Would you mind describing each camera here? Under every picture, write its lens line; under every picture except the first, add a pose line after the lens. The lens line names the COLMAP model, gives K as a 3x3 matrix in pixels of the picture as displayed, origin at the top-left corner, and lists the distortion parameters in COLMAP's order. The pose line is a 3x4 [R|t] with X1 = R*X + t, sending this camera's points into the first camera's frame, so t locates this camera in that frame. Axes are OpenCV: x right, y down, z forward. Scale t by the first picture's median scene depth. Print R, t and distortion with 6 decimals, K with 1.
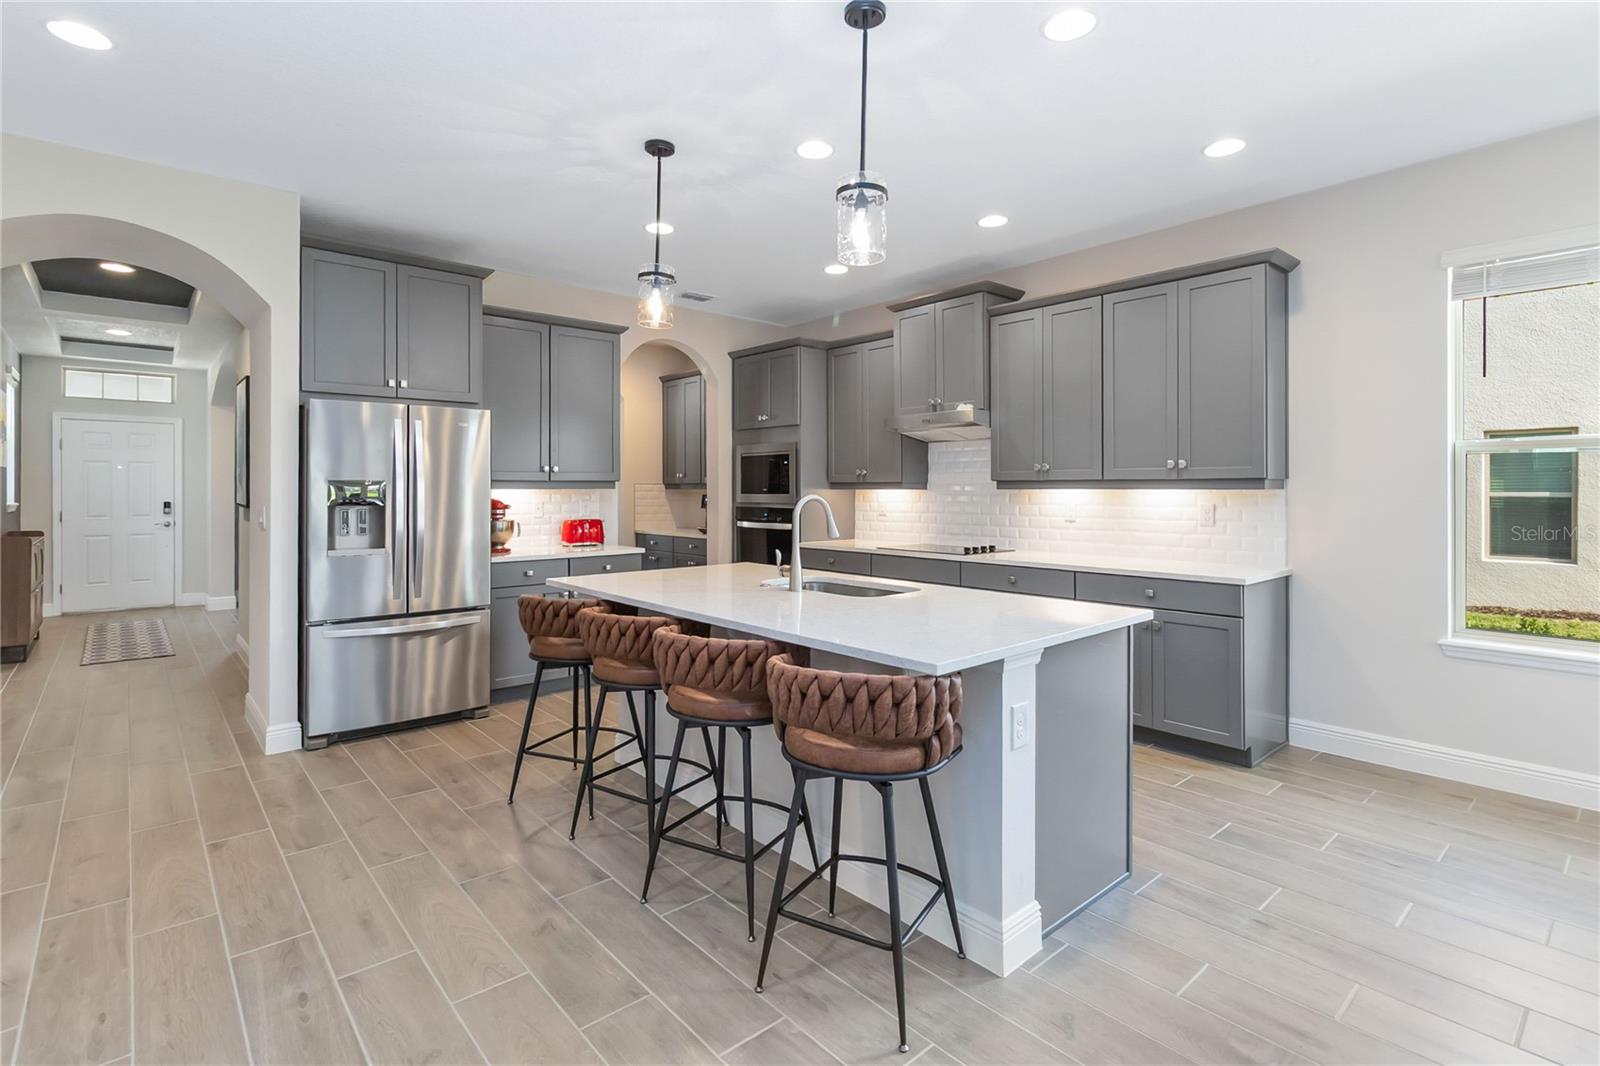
lens RADIAL K [[774.3, 0, 798.0], [0, 774.3, 427.5], [0, 0, 1]] dist [-0.000226, -0.000172]
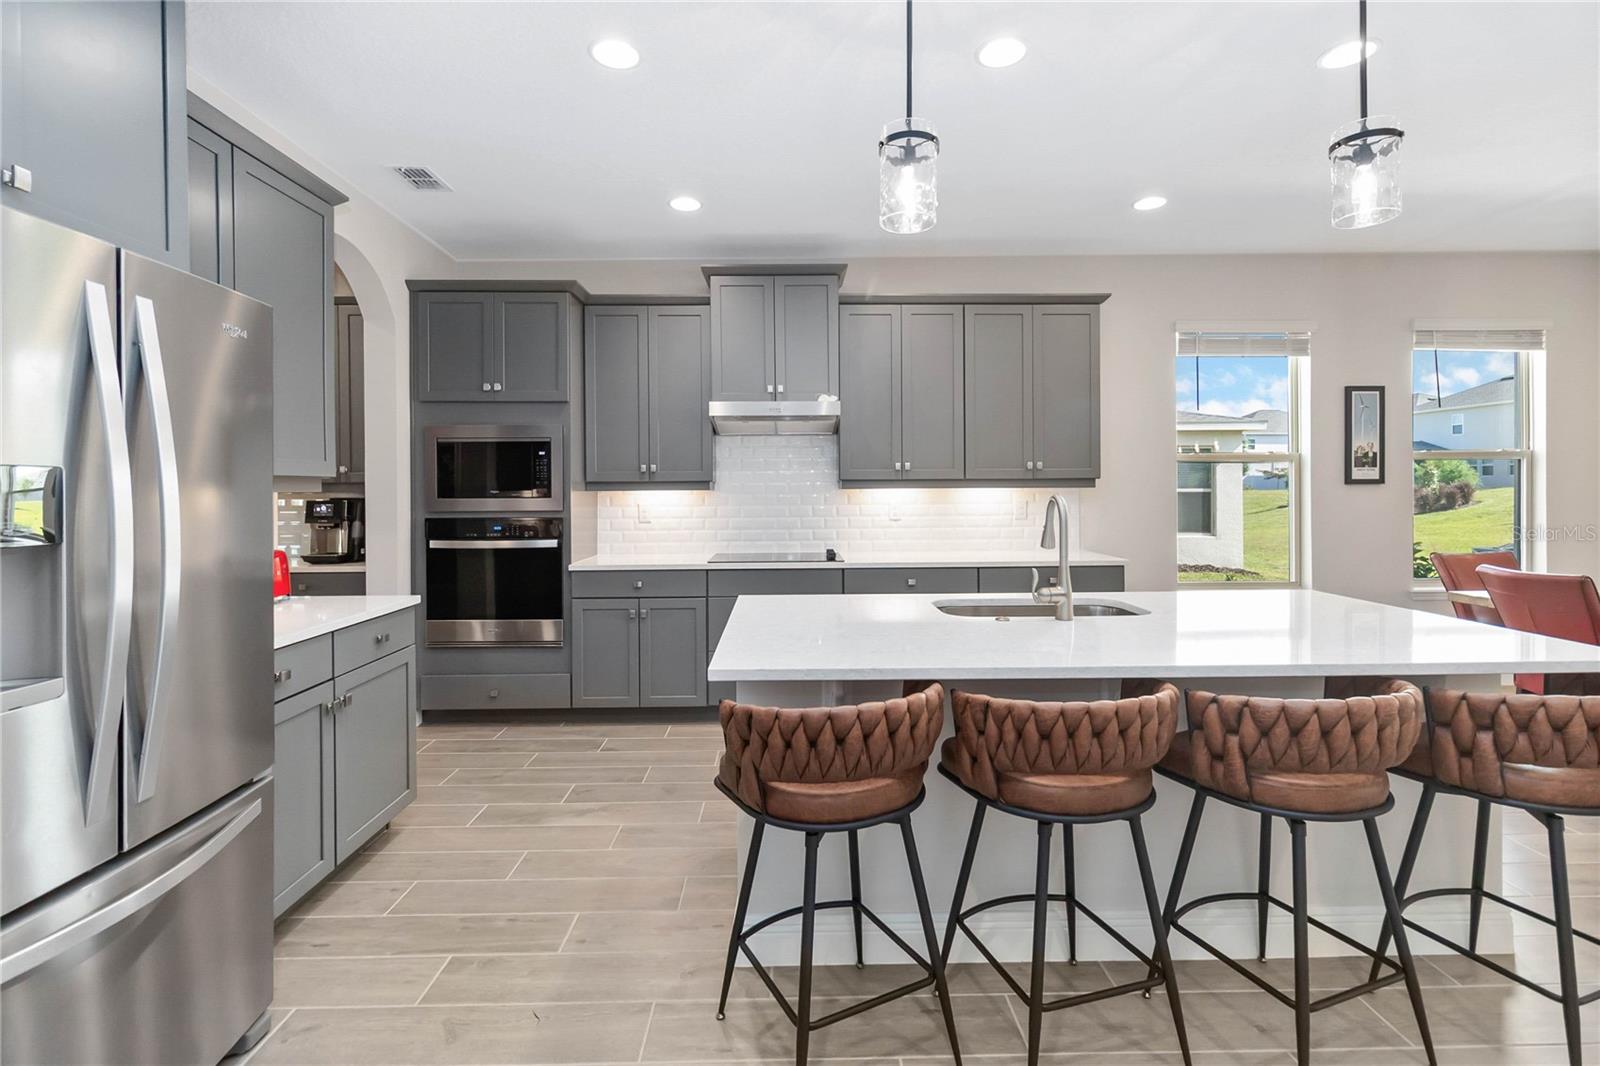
lens RADIAL K [[737.1, 0, 799.1], [0, 737.1, 498.0], [0, 0, 1]] dist [-0.012645, 0.000356]
pose [[0.636179, -0.011548, 0.771455, -0.528835], [-0.055202, 0.996644, 0.060441, 0.043809], [-0.769564, -0.081037, 0.633407, 0.514973]]
